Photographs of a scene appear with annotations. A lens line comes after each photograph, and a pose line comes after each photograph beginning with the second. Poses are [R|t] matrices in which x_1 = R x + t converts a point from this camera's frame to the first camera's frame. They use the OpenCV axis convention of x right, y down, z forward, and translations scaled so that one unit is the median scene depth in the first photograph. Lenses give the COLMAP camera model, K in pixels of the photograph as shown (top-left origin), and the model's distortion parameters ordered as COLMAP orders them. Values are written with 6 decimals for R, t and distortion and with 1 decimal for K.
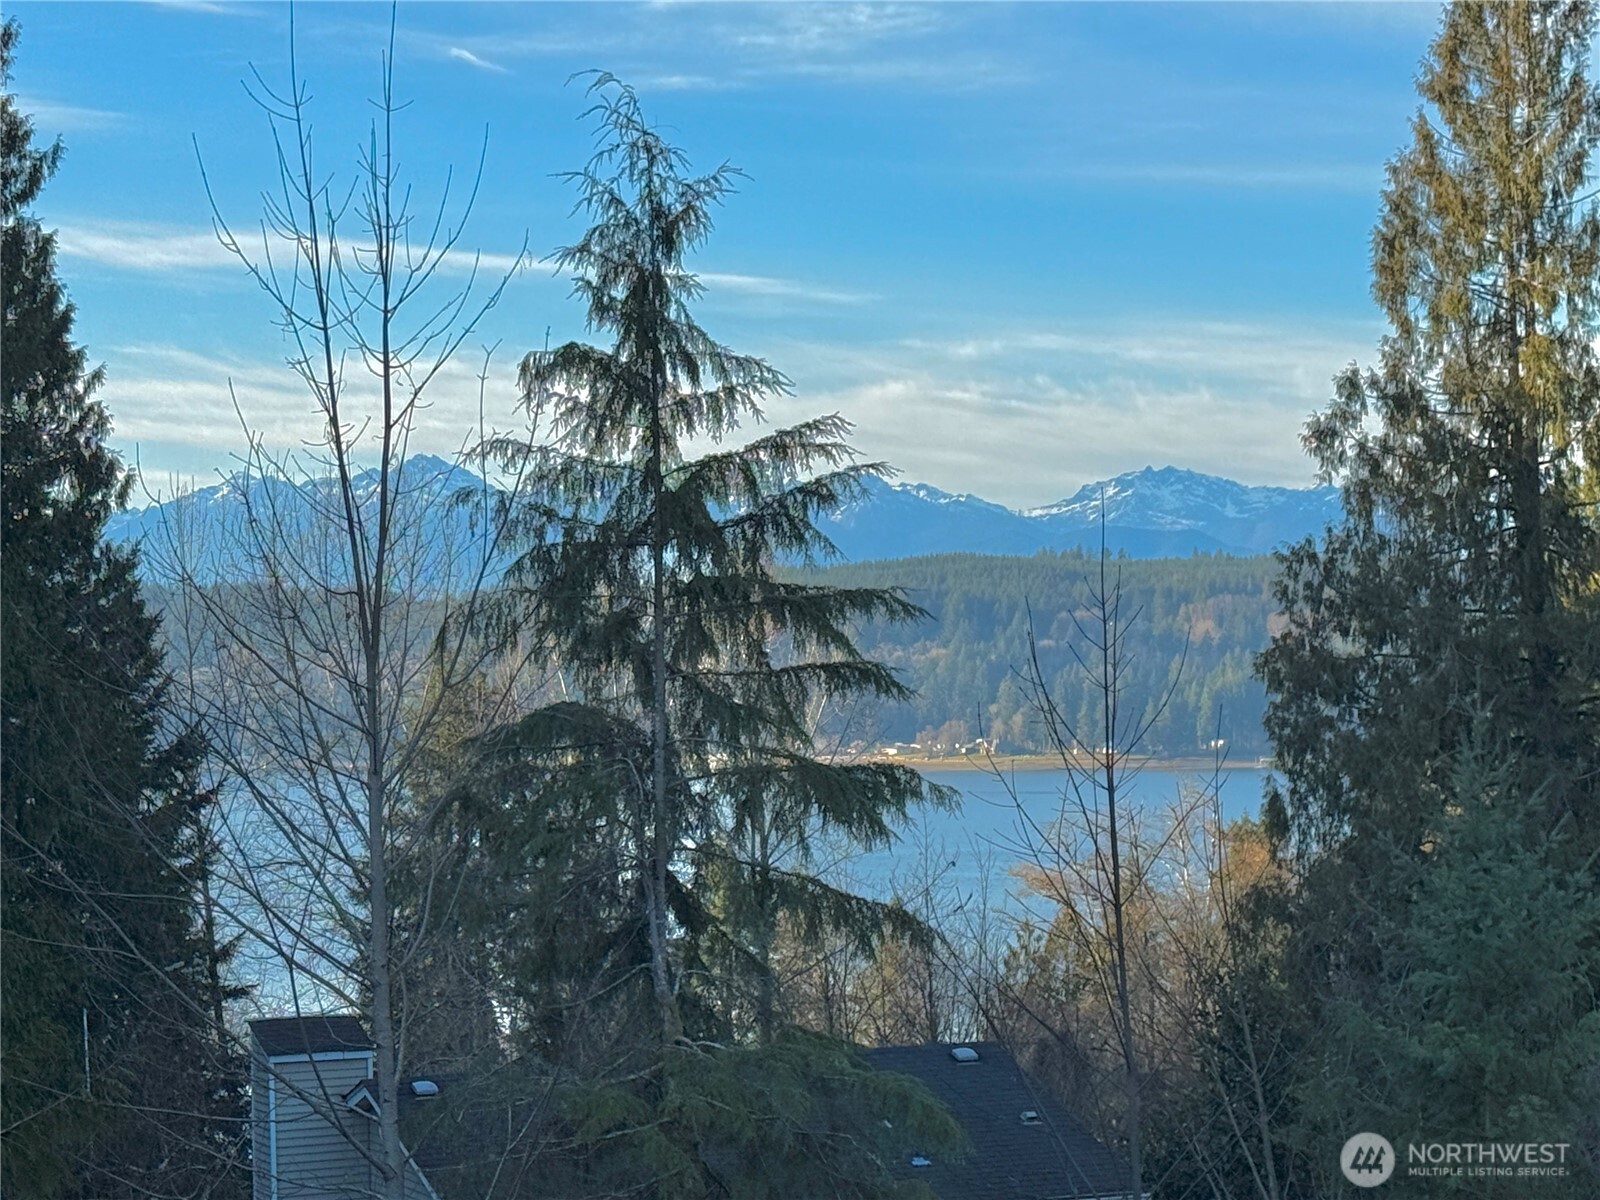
lens RADIAL K [[3875.4, 0, 823.5], [0, 3875.4, 603.3], [0, 0, 1]] dist [0.171095, -0.127007]
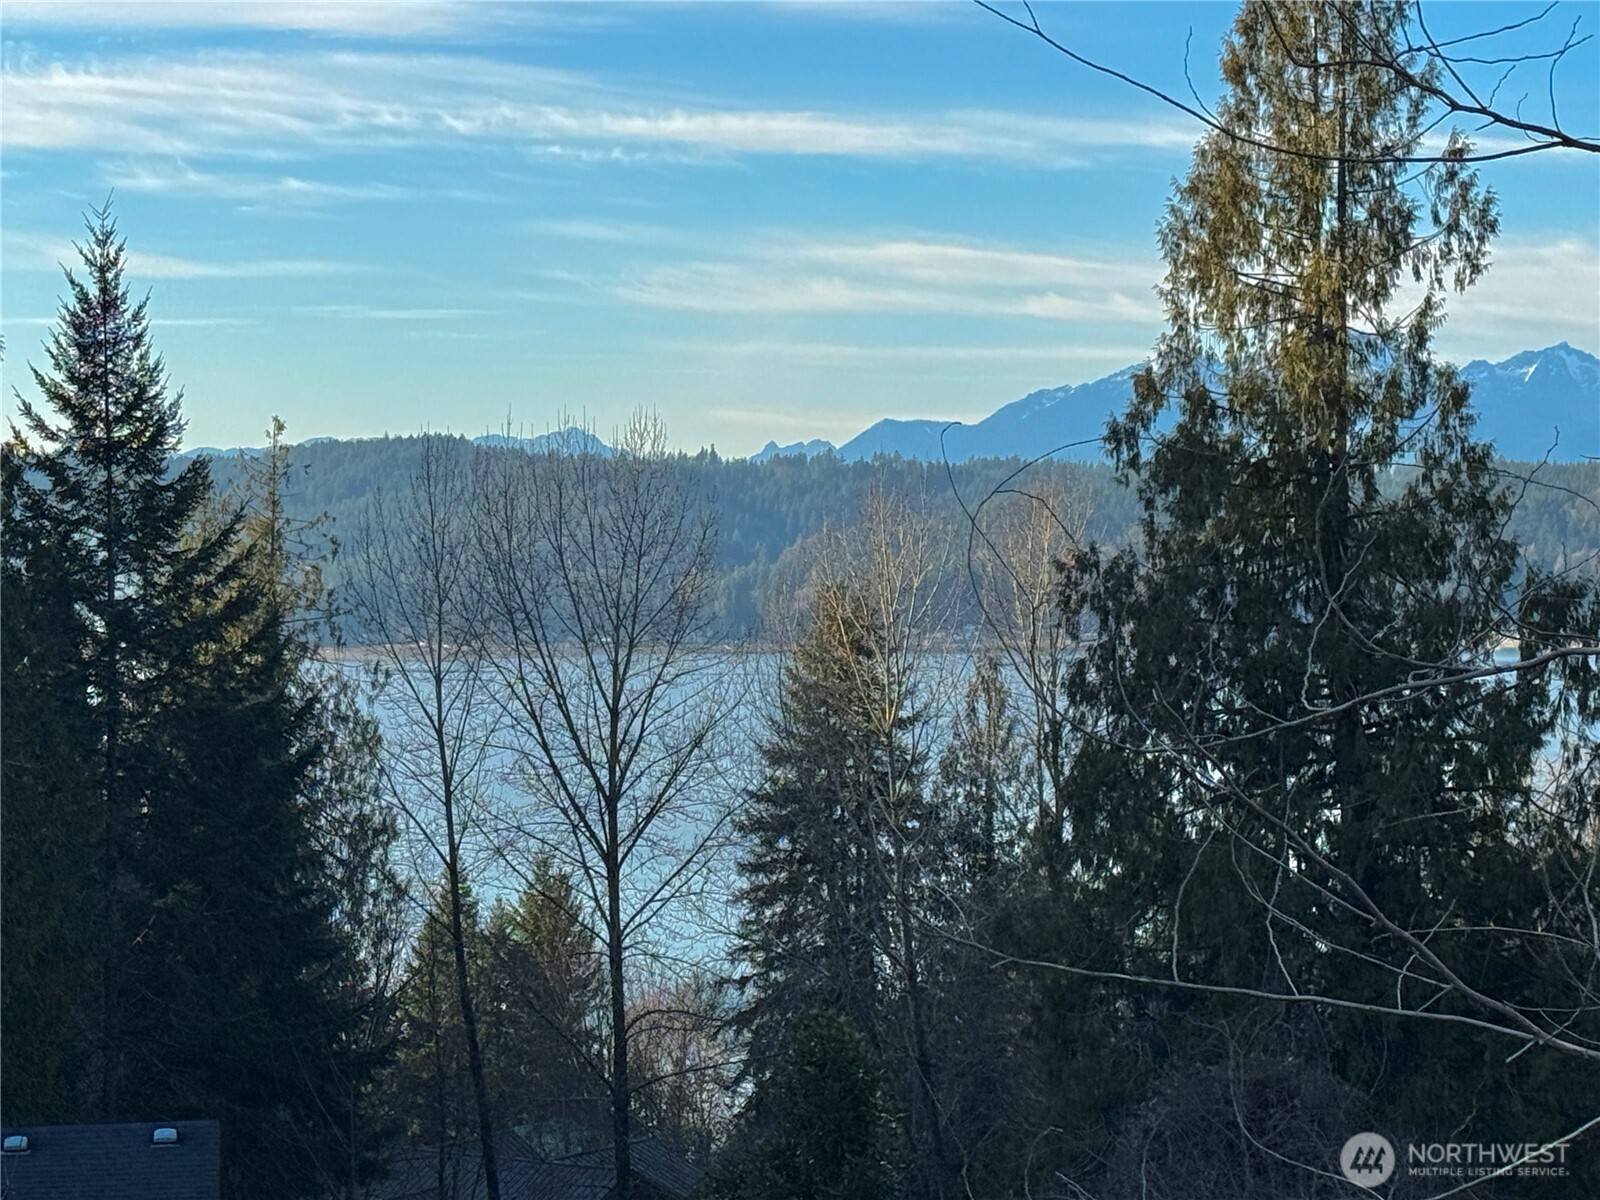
lens RADIAL K [[3875.4, 0, 823.5], [0, 3875.4, 603.3], [0, 0, 1]] dist [0.171095, -0.127007]
pose [[0.969938, 0.013634, -0.242971, 0.291229], [-0.005705, 0.999429, 0.033310, -0.033889], [0.243287, -0.030923, 0.969461, 0.064408]]
